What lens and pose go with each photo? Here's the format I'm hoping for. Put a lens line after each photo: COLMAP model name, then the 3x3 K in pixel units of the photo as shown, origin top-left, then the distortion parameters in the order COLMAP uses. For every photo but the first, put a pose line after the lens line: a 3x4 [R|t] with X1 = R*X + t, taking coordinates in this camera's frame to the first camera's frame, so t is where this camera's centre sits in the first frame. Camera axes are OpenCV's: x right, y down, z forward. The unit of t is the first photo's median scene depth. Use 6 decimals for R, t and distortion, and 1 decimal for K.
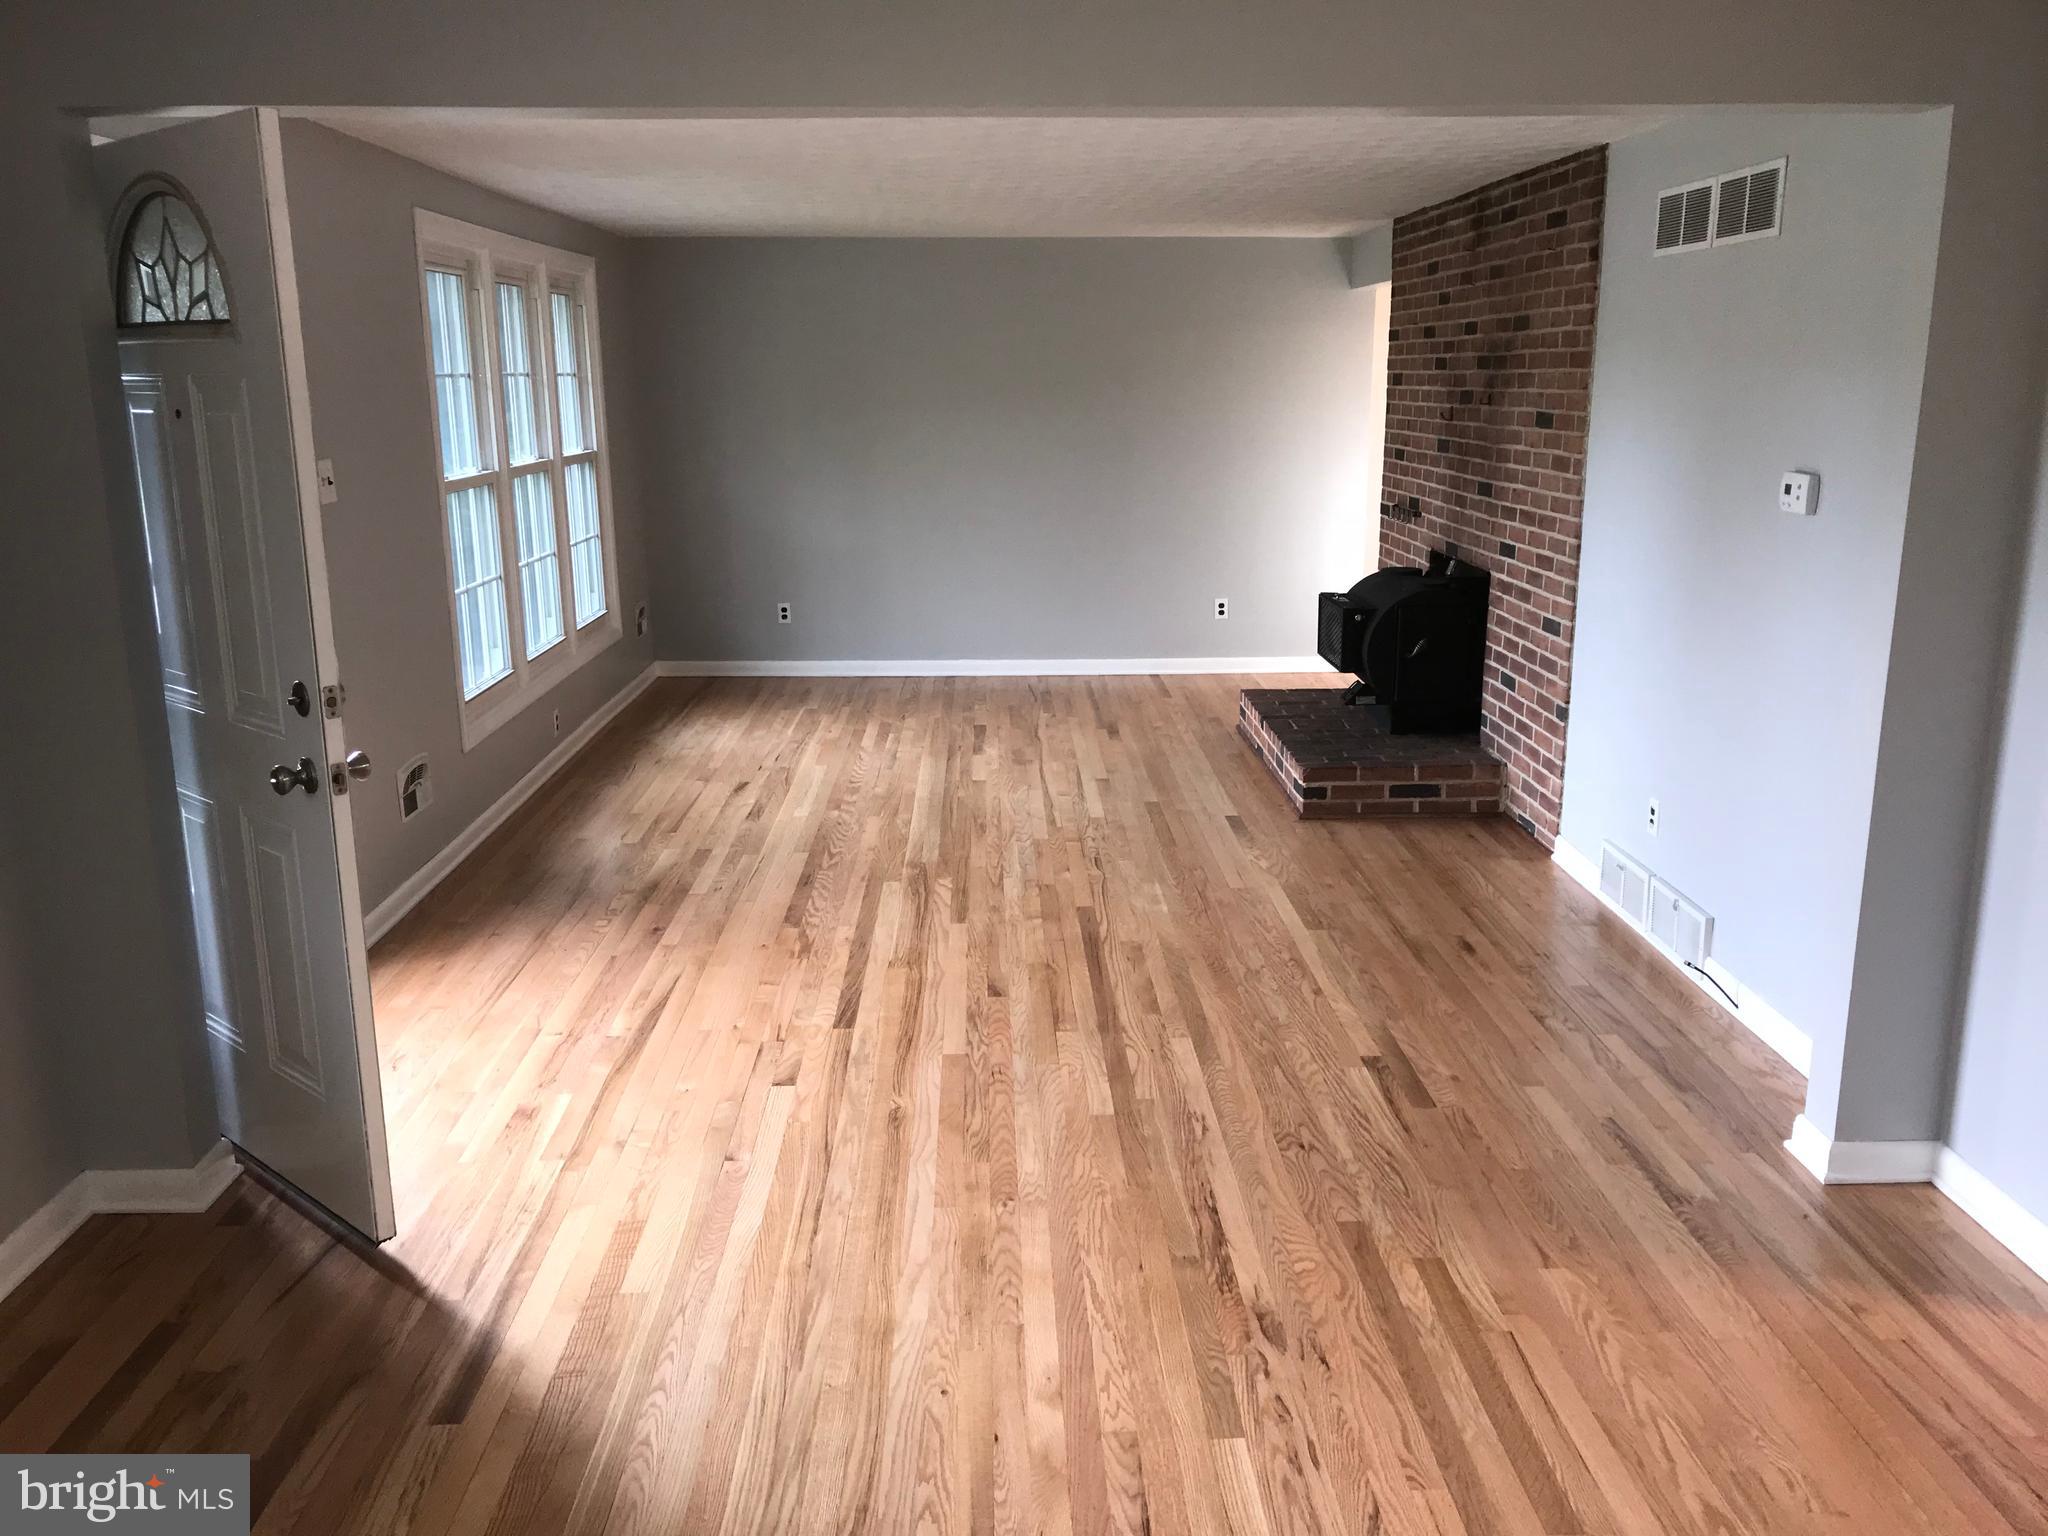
lens RADIAL K [[1665.3, 0, 1024.0], [0, 1665.3, 768.0], [0, 0, 1]] dist [0.072559, -0.178017]
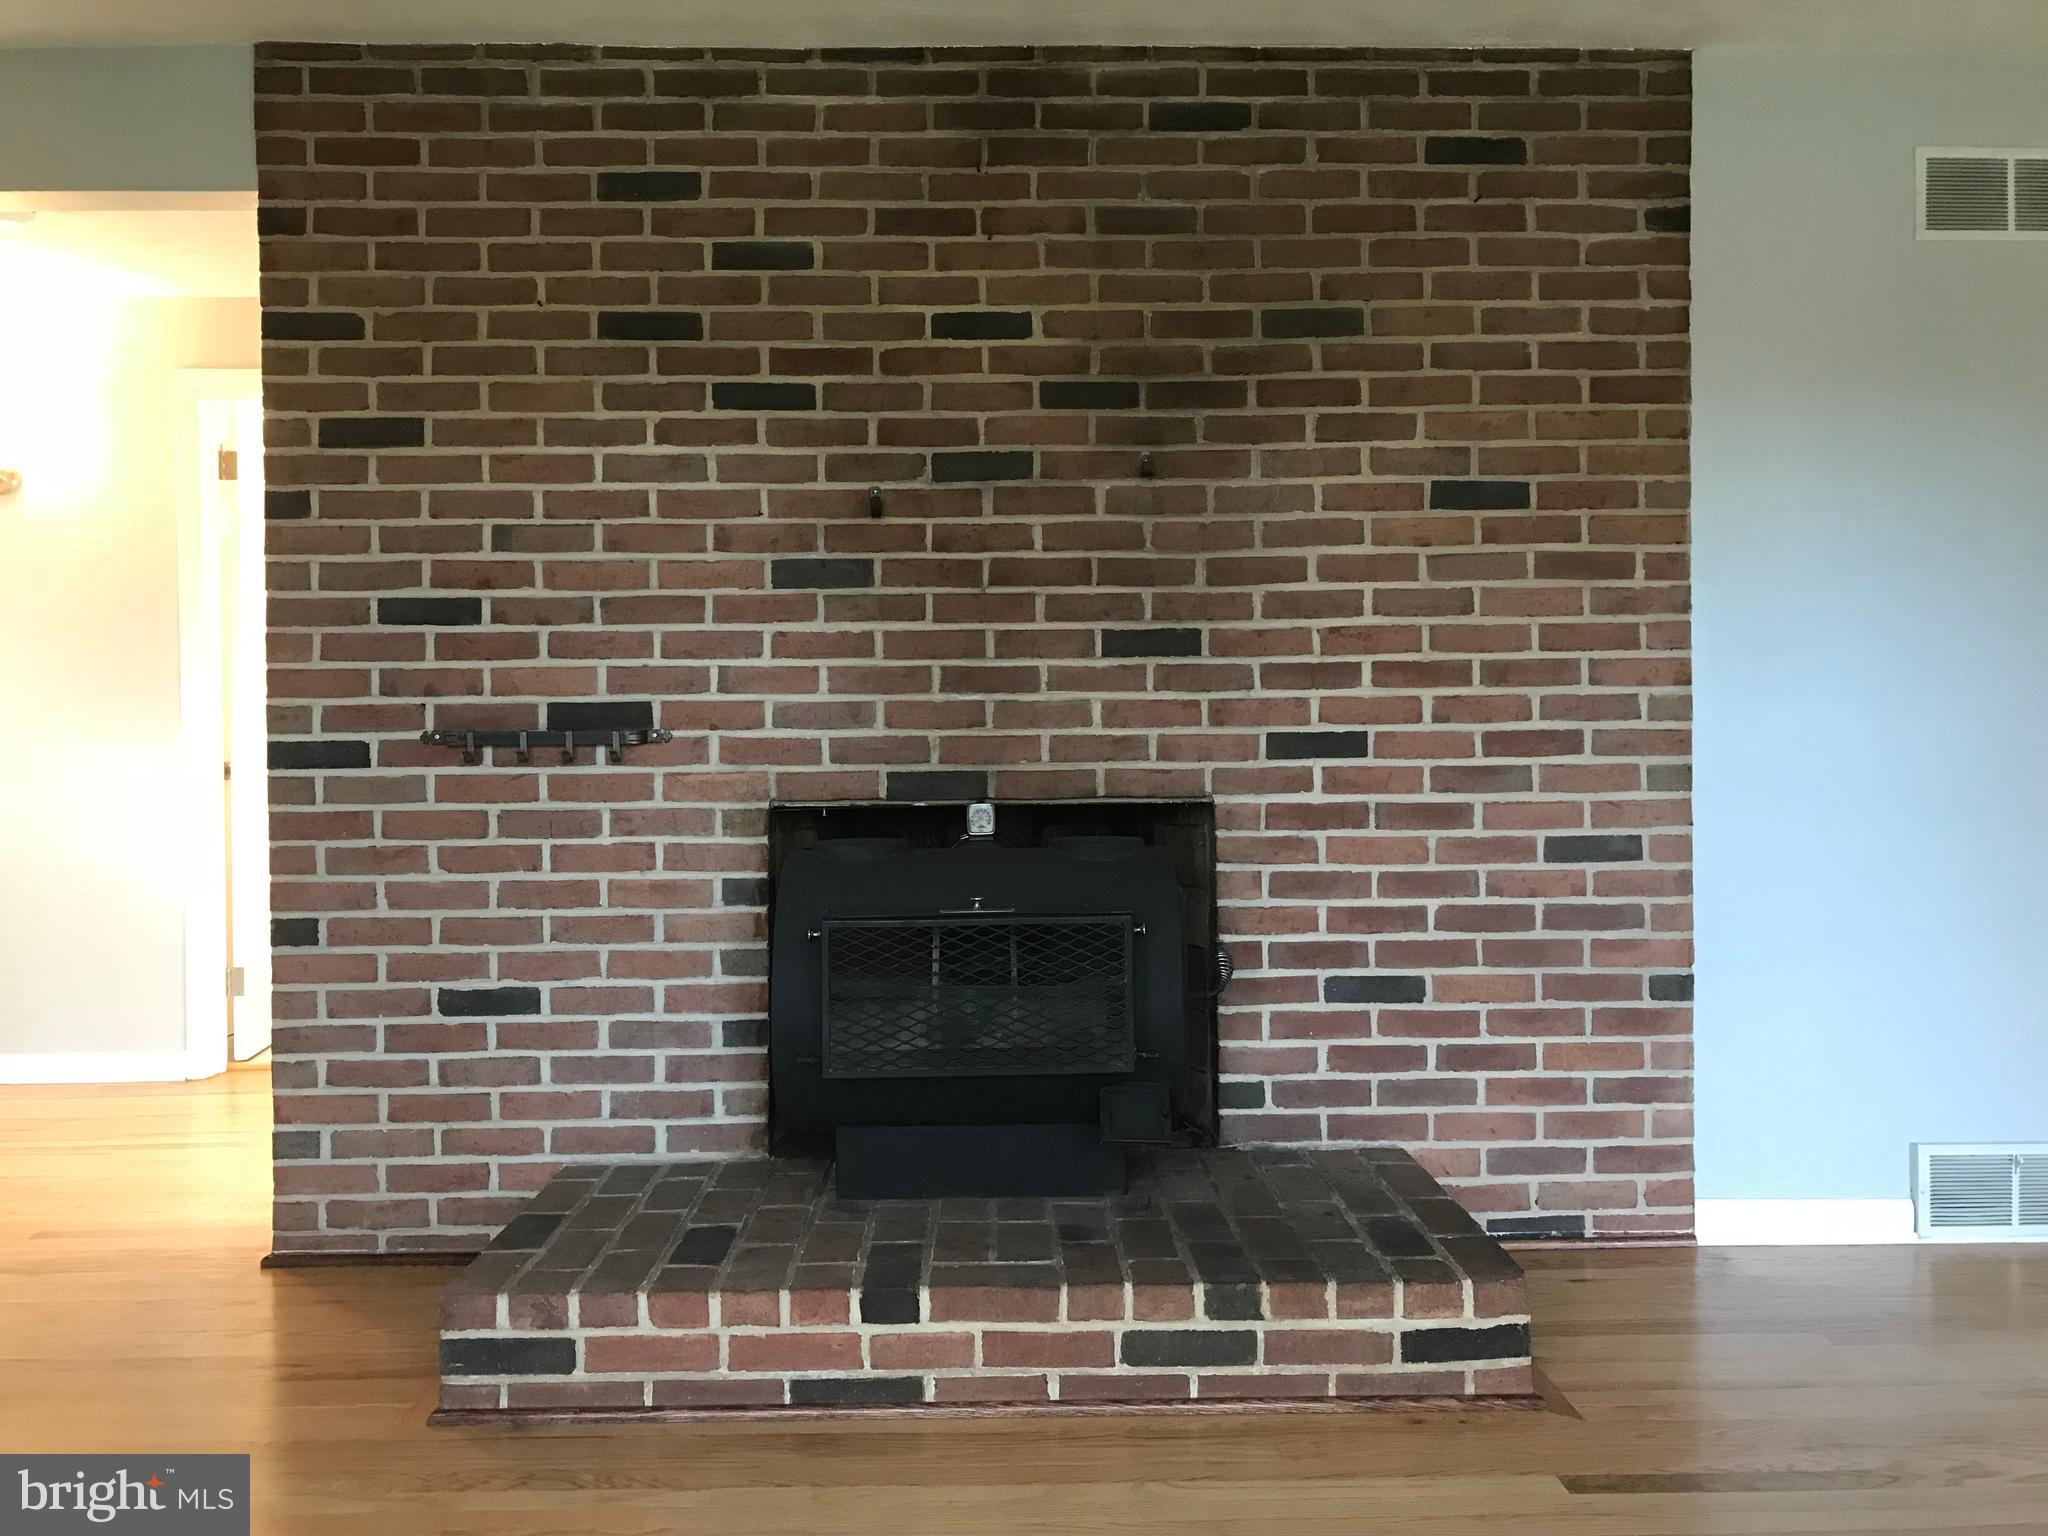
lens RADIAL K [[1665.3, 0, 1024.0], [0, 1665.3, 768.0], [0, 0, 1]] dist [0.072559, -0.178017]
pose [[0.003868, -0.019001, 0.999812, -0.232605], [0.238760, 0.970920, 0.017528, -0.154879], [-0.971071, 0.238647, 0.008293, 1.089482]]
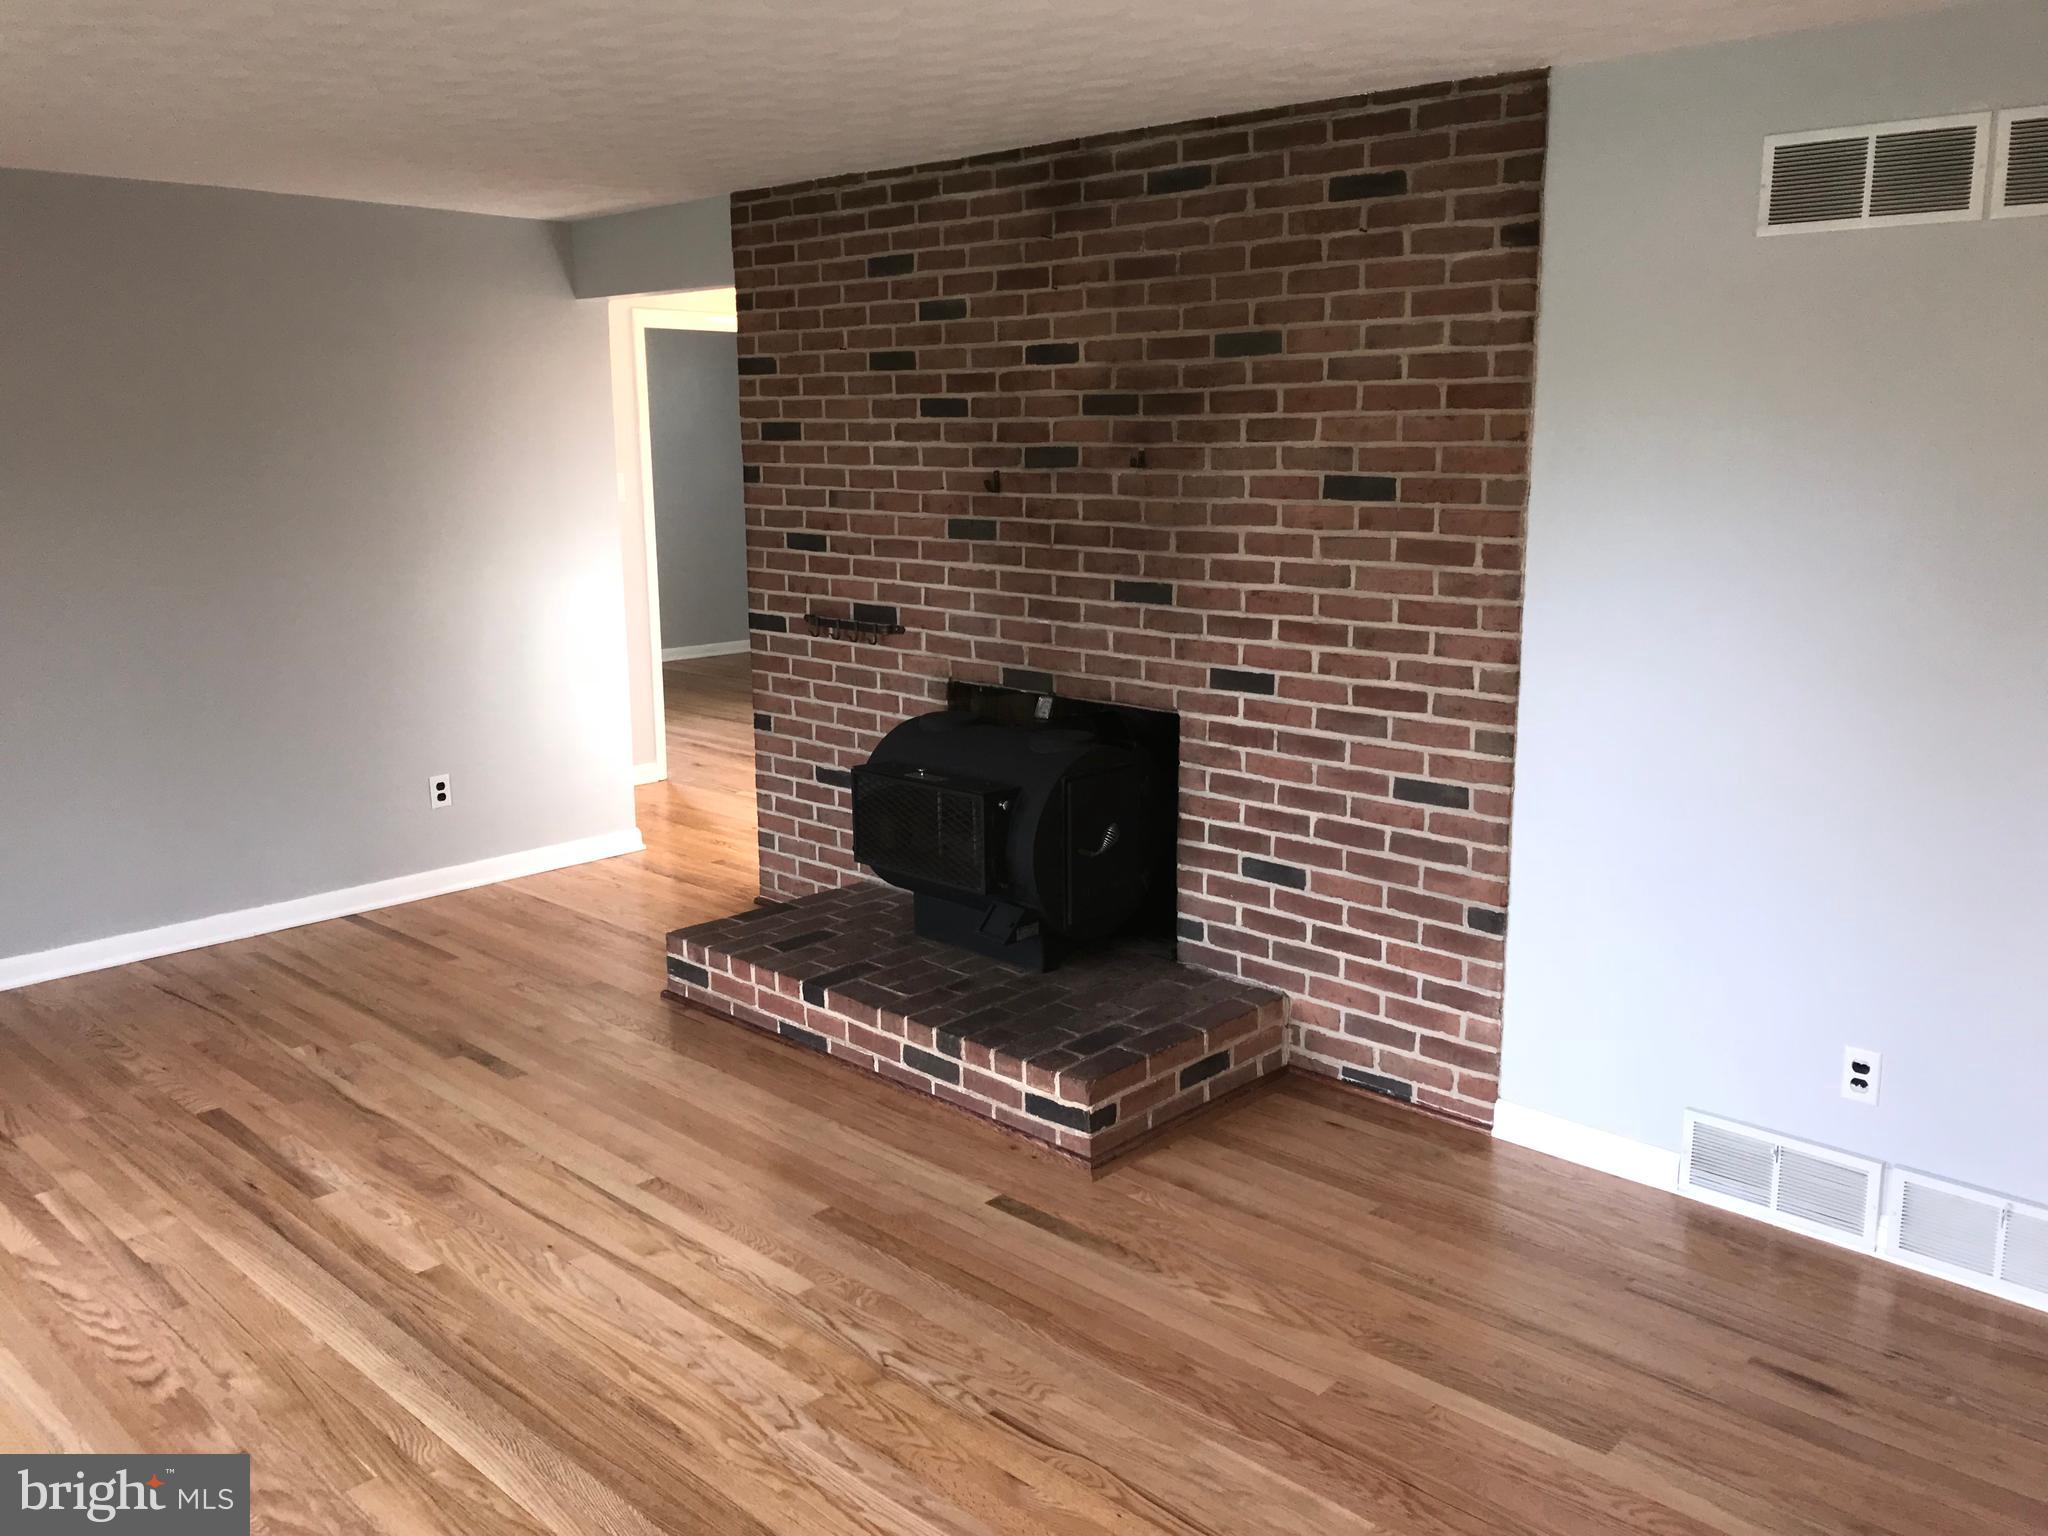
lens RADIAL K [[1643.4, 0, 1024.0], [0, 1643.4, 768.0], [0, 0, 1]] dist [0.143562, -0.445921]
pose [[0.708722, -0.144737, 0.690481, -0.236049], [0.165510, 0.985525, 0.036701, -0.135166], [-0.685798, 0.088271, 0.722419, 0.586752]]
